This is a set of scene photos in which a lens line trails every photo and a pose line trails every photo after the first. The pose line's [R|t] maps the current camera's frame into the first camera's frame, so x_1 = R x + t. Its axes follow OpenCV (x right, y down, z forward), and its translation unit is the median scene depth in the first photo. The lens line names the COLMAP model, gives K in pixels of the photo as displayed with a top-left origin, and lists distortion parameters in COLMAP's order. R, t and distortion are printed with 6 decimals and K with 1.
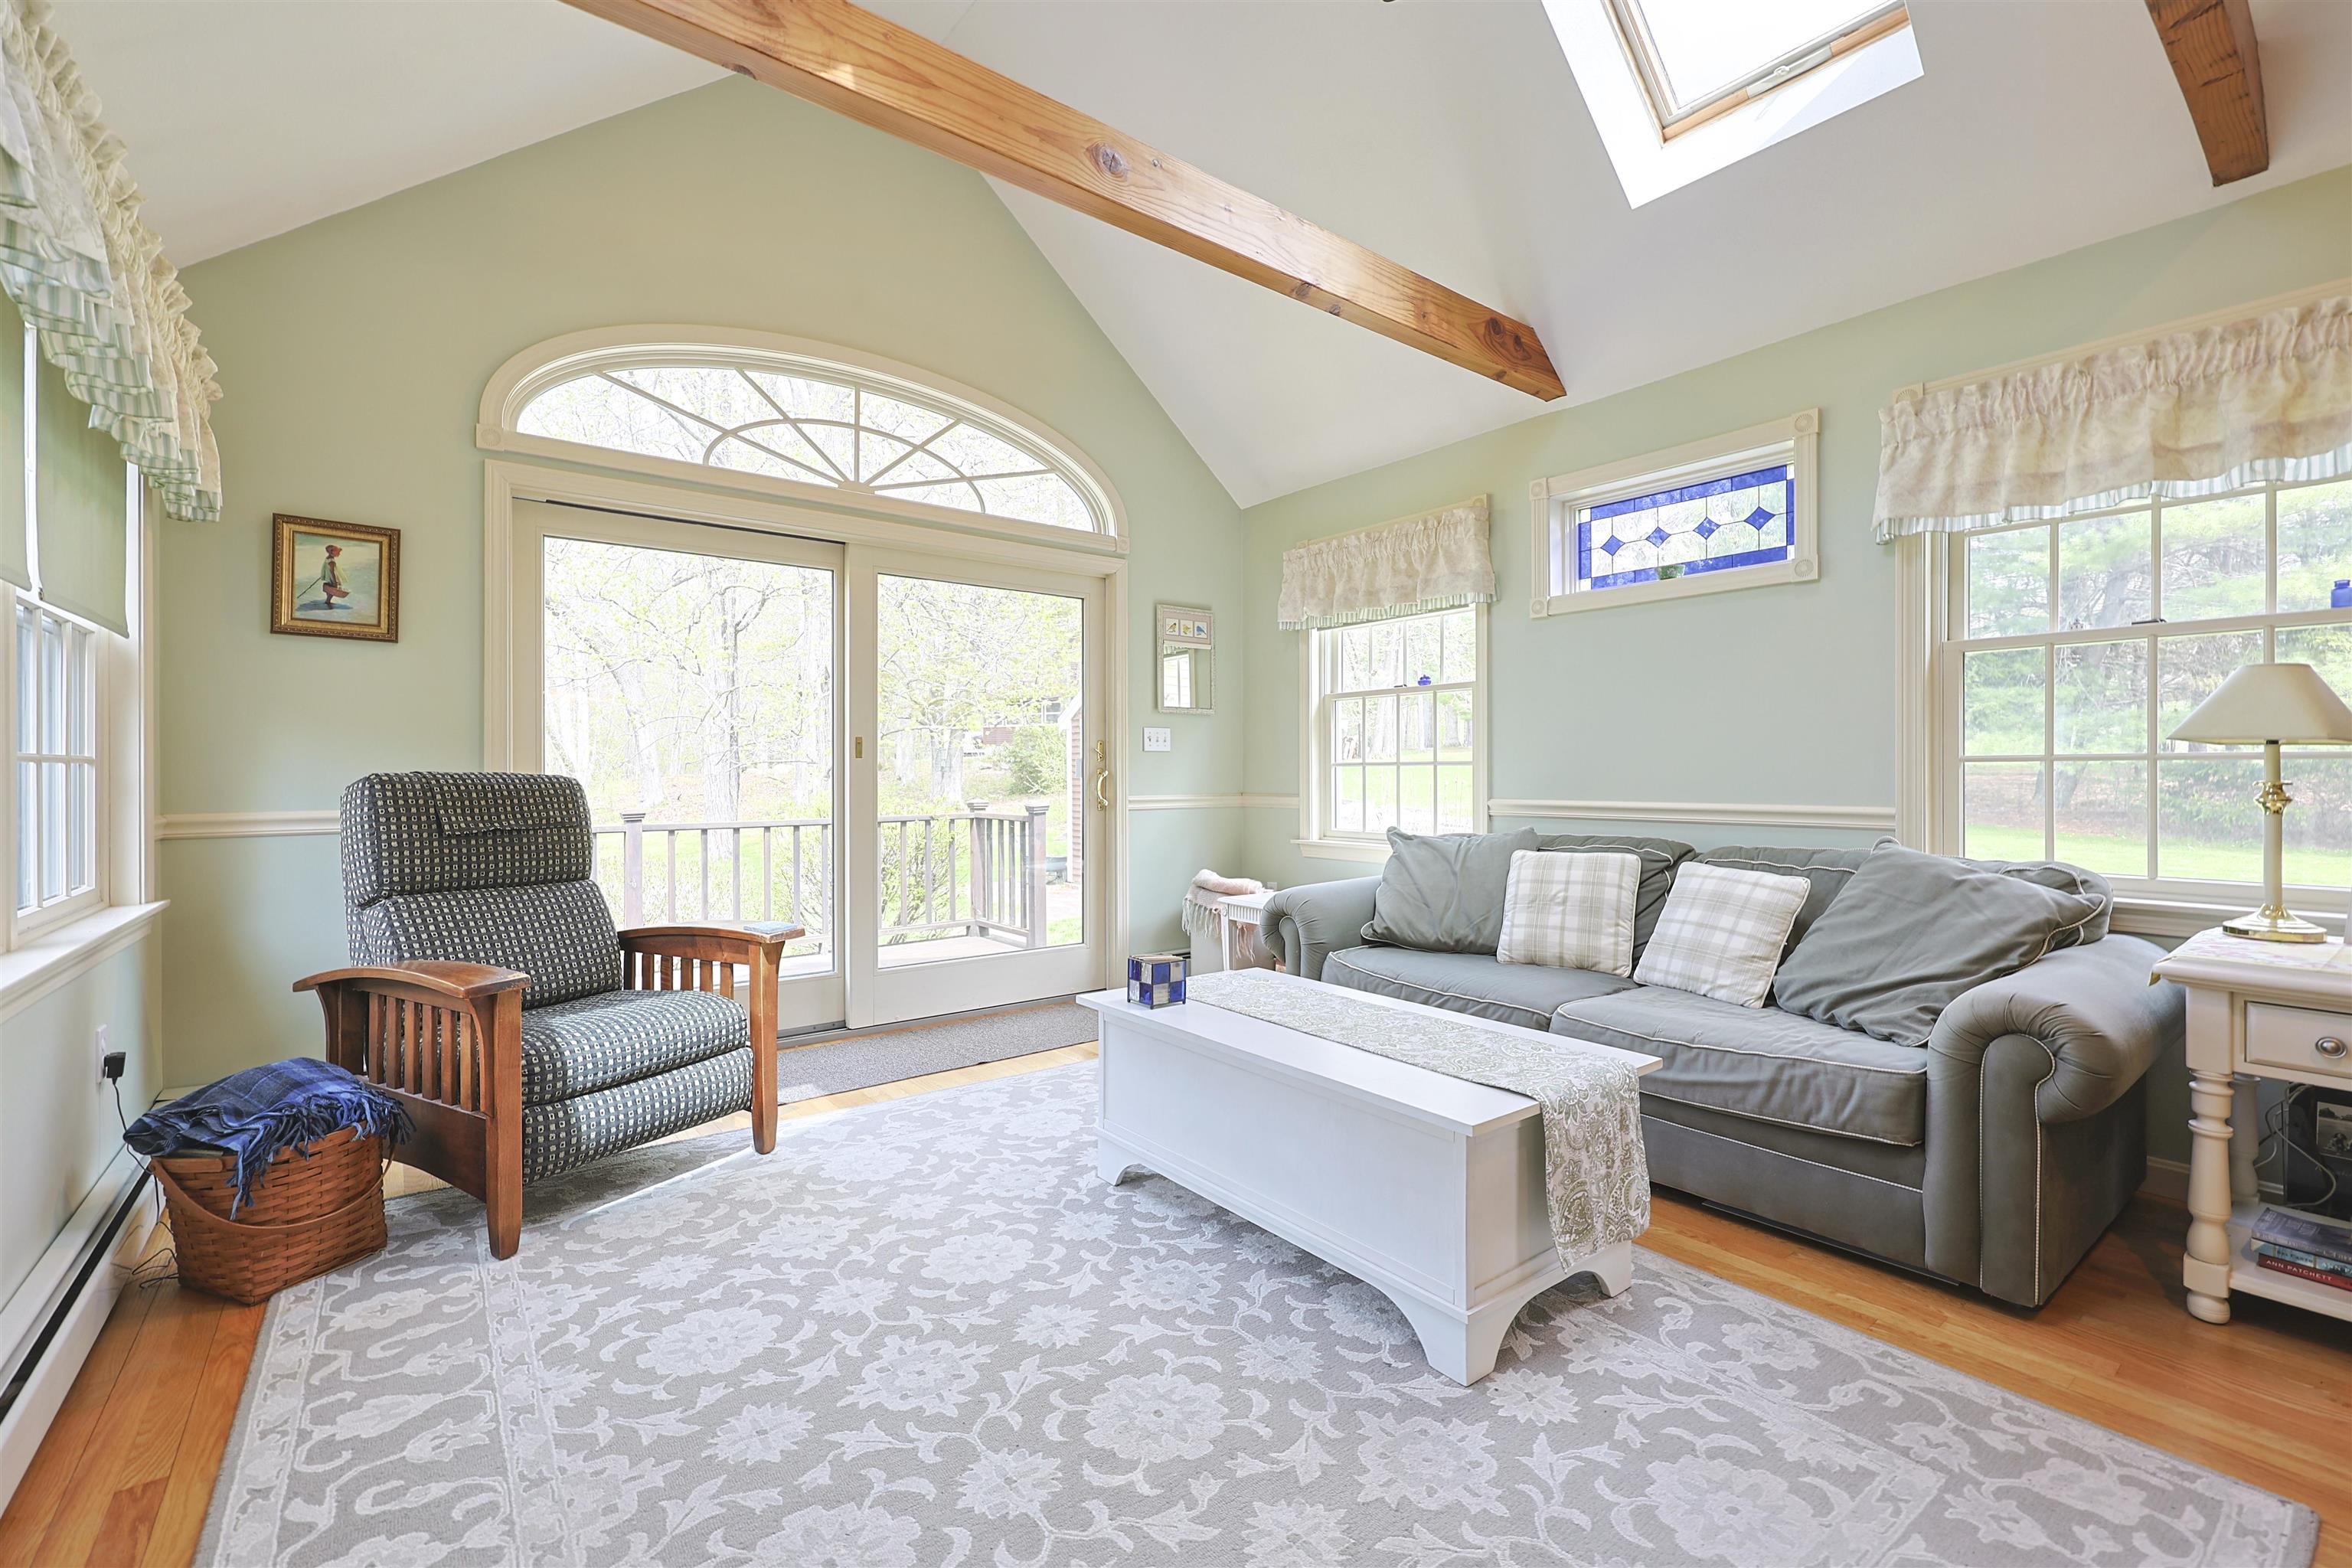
lens RADIAL K [[1013.0, 0, 1197.8], [0, 1013.0, 777.2], [0, 0, 1]] dist [0.002462, -0.000066]
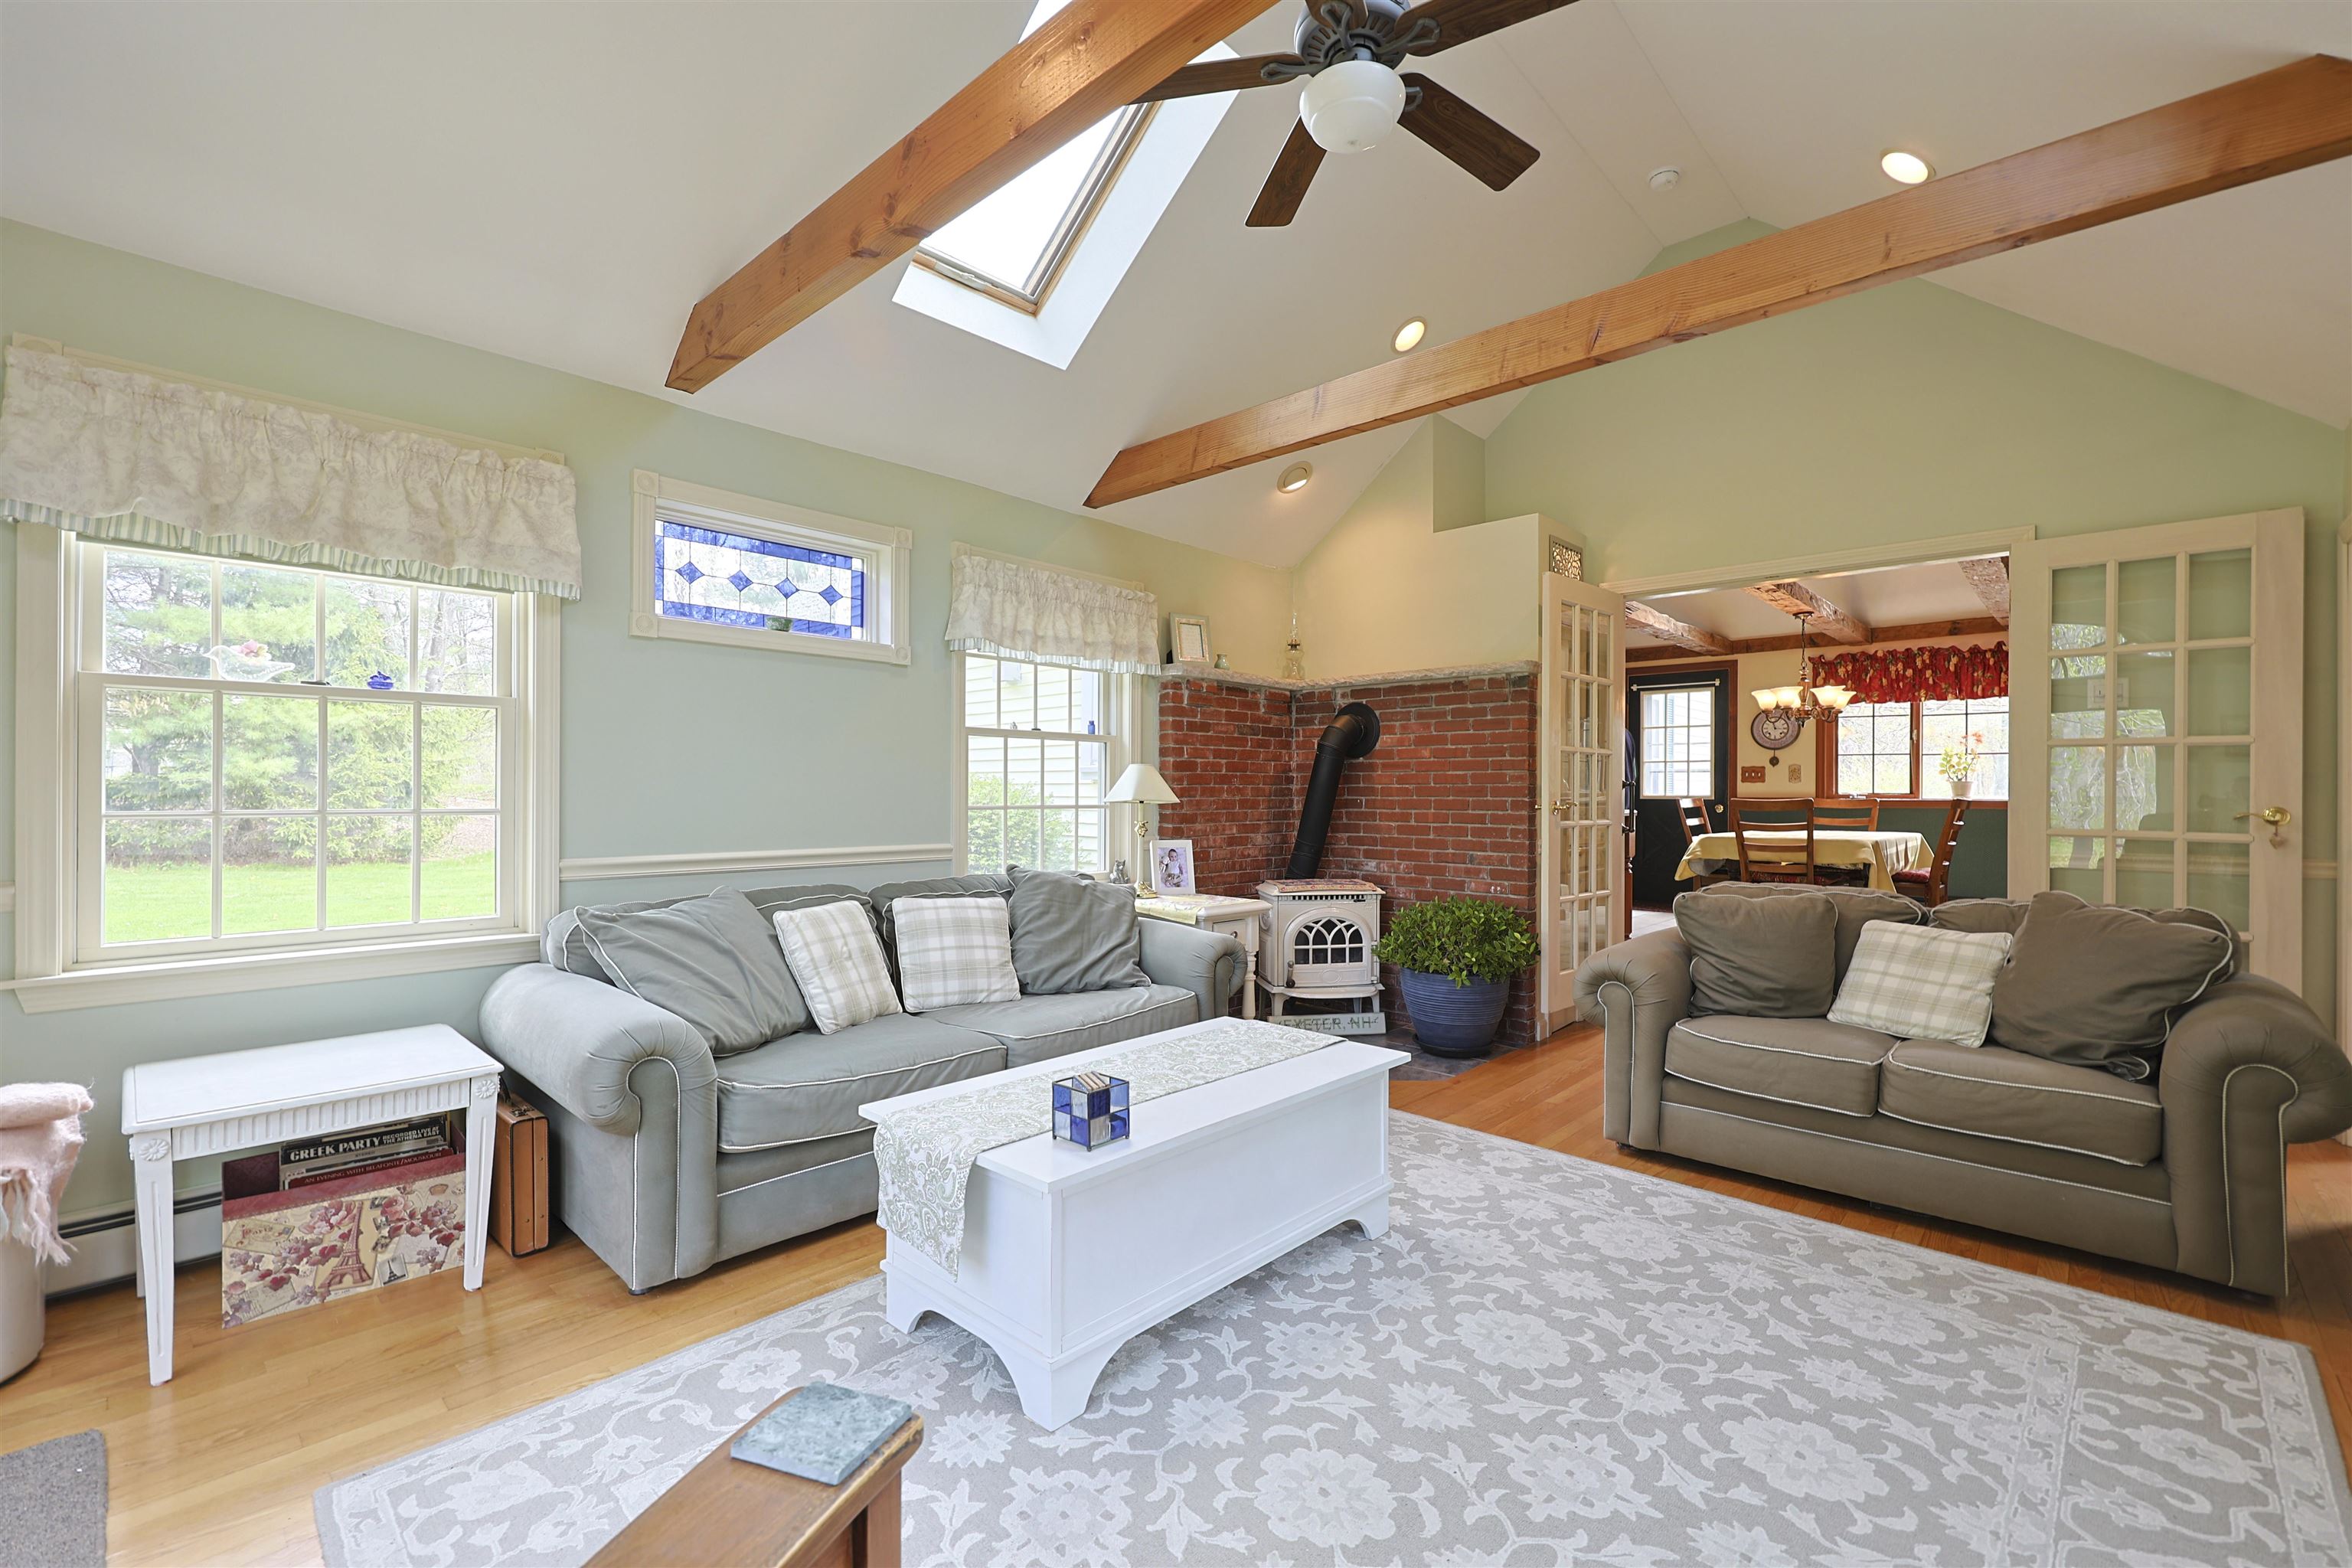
lens RADIAL K [[1013.0, 0, 1162.7], [0, 1013.0, 772.1], [0, 0, 1]] dist [0.002462, -0.000066]
pose [[-0.141446, 0.026232, 0.989598, -0.954793], [0.006744, 0.999651, -0.025535, -0.039415], [-0.989923, 0.003062, -0.141573, 1.223292]]
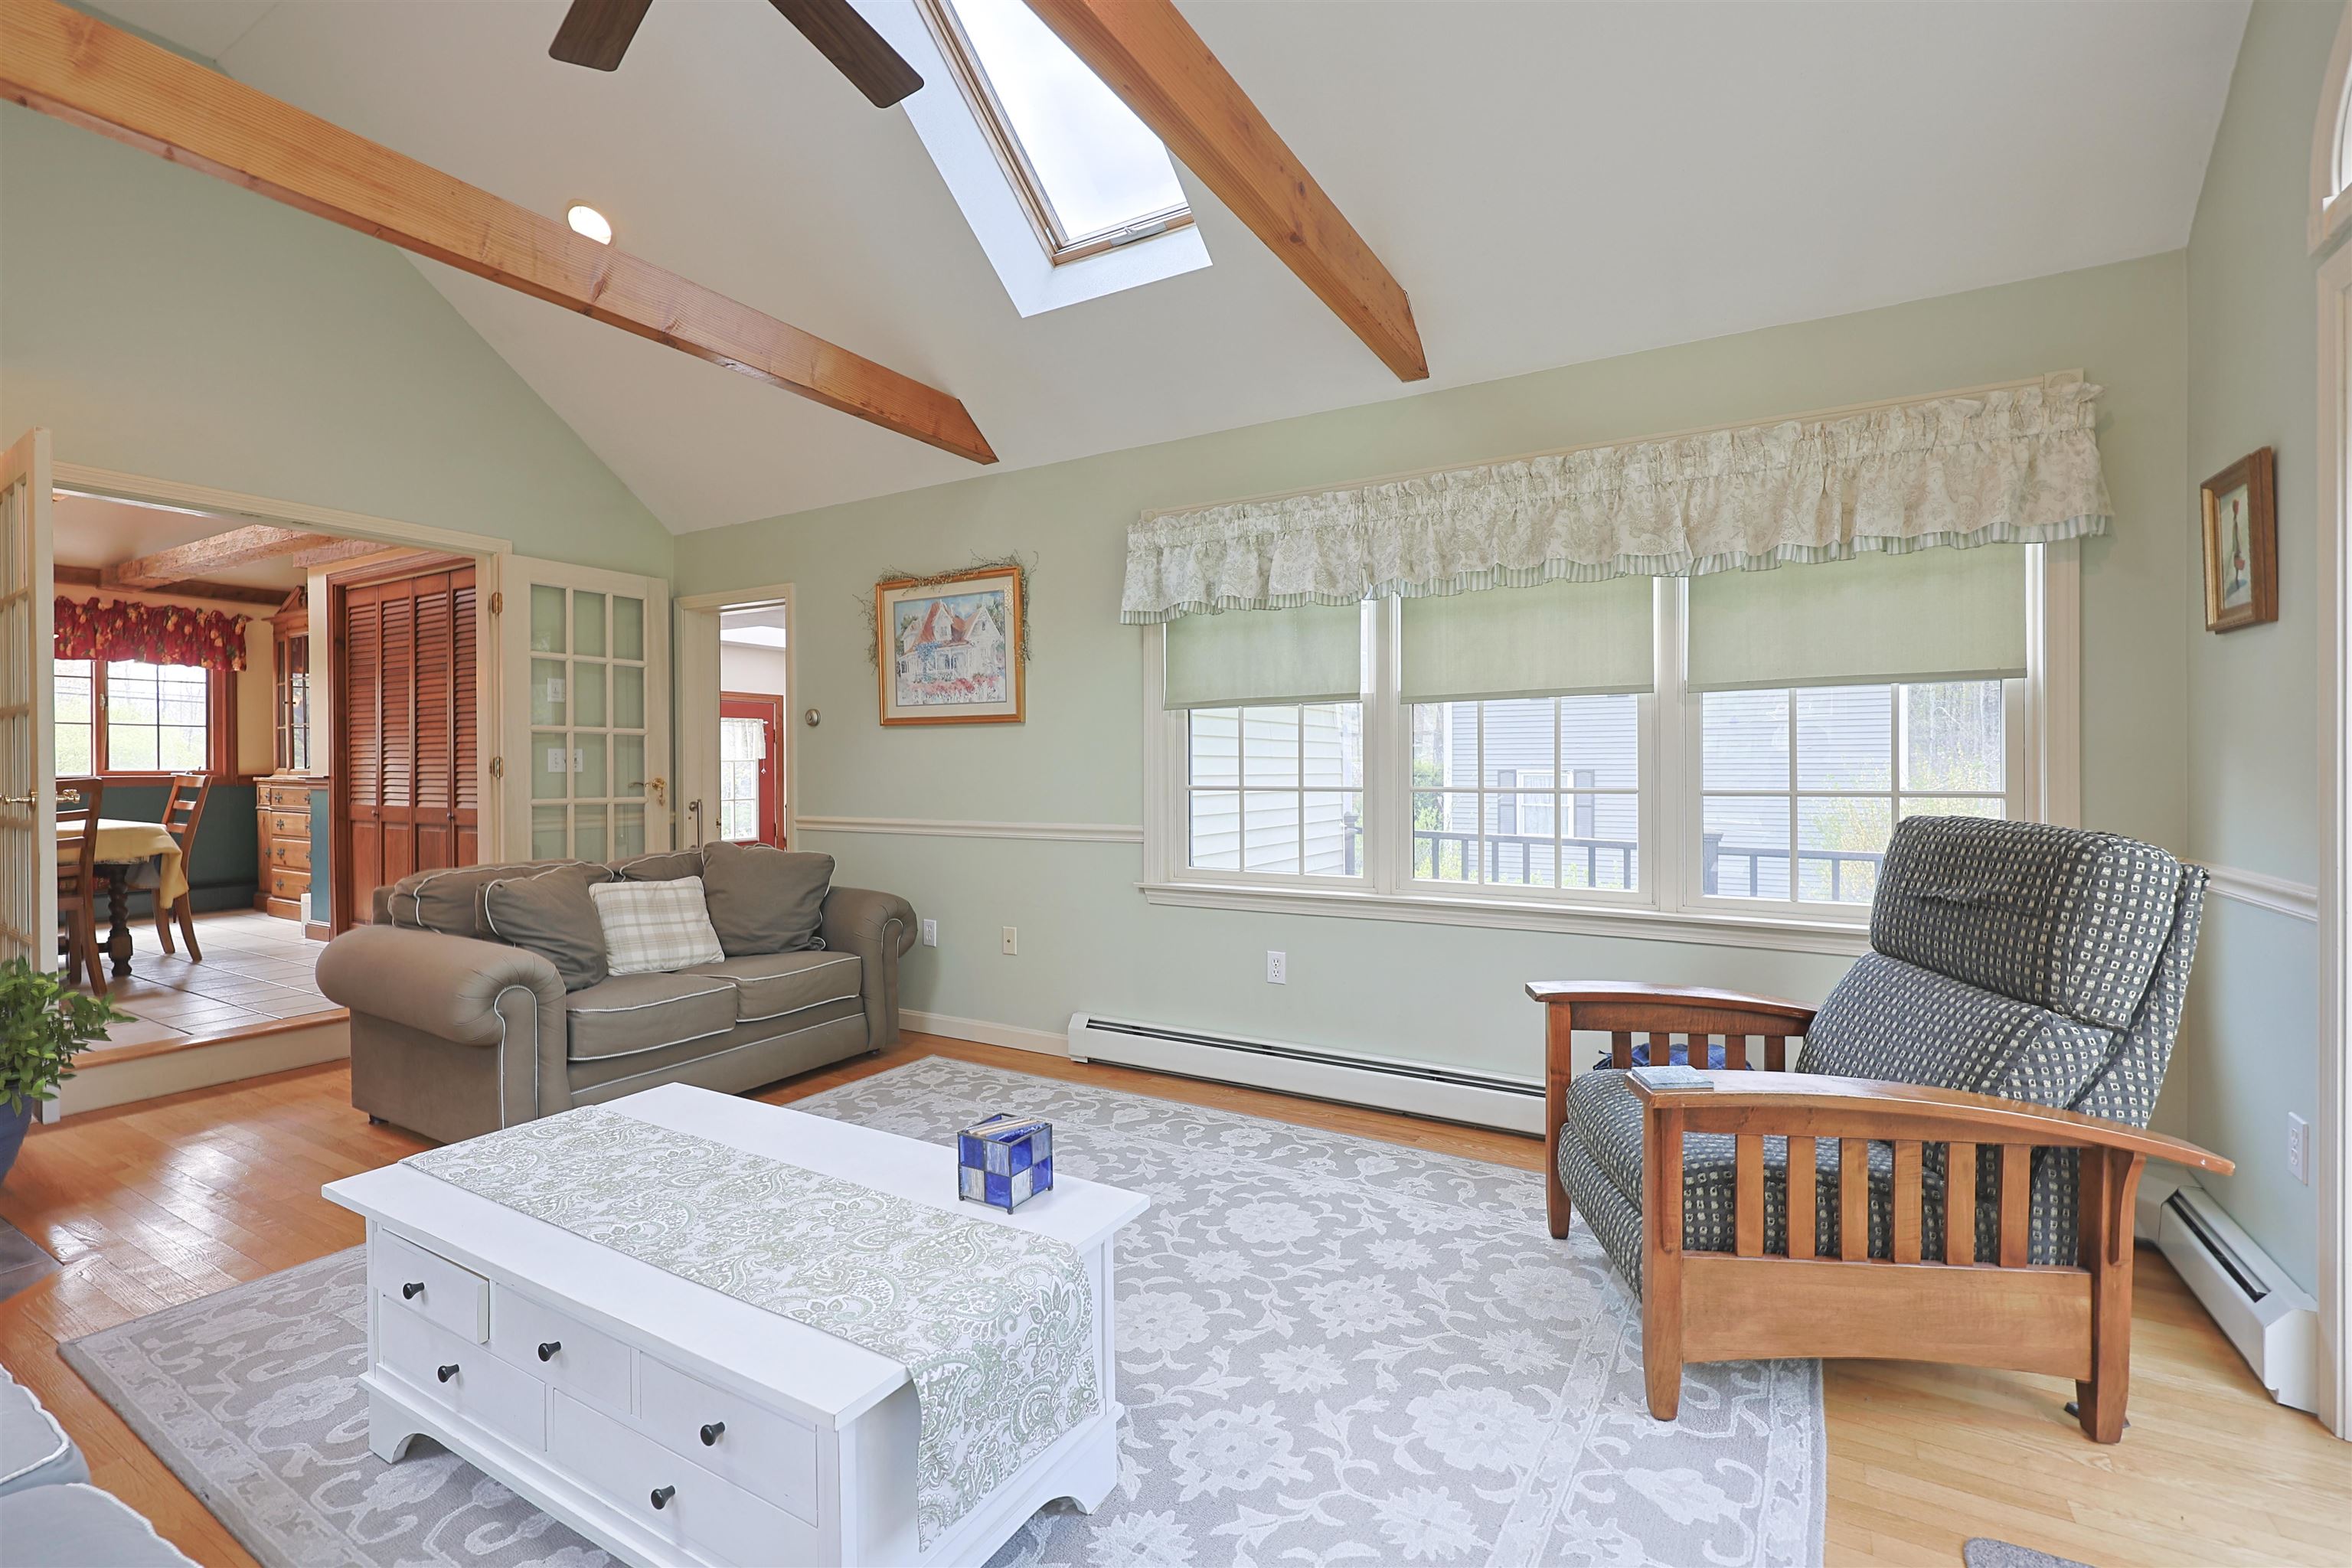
lens RADIAL K [[1013.0, 0, 1178.2], [0, 1013.0, 770.1], [0, 0, 1]] dist [0.002462, -0.000066]
pose [[-0.930327, 0.012628, -0.366514, 0.105385], [0.007422, 0.999851, 0.015610, -0.059349], [0.366656, 0.011802, -0.930282, 1.892946]]
